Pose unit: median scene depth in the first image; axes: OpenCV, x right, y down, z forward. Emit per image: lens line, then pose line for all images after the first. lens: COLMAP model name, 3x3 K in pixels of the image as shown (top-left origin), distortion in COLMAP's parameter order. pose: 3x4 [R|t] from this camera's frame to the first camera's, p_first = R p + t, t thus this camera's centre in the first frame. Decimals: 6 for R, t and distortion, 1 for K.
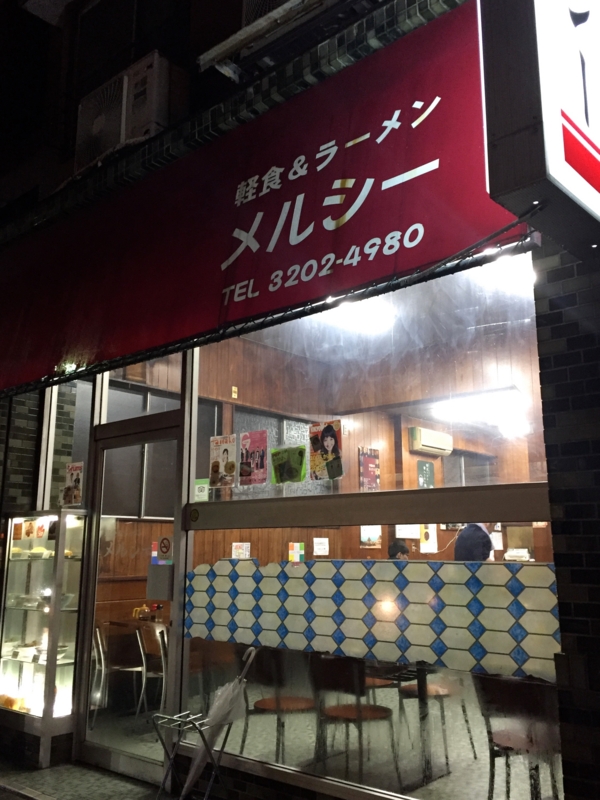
lens RADIAL K [[681.9, 0, 301.1], [0, 681.9, 403.5], [0, 0, 1]] dist [0.000098, 0.000580]
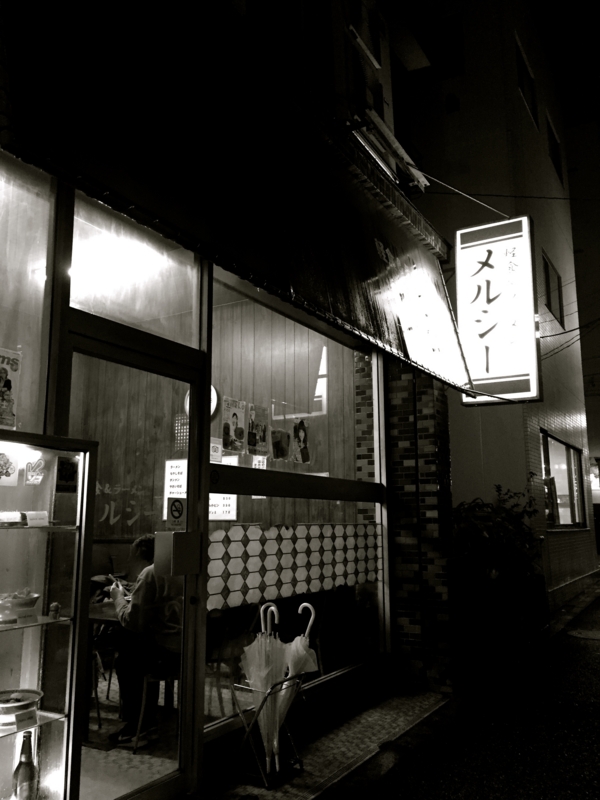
lens RADIAL K [[678.2, 0, 300.8], [0, 678.2, 397.9], [0, 0, 1]] dist [0.006465, 0.000833]
pose [[-0.152274, 0.182216, 0.971396, -1.128666], [-0.200956, 0.956618, -0.210945, 0.243555], [-0.967693, -0.227330, -0.109051, 1.068151]]
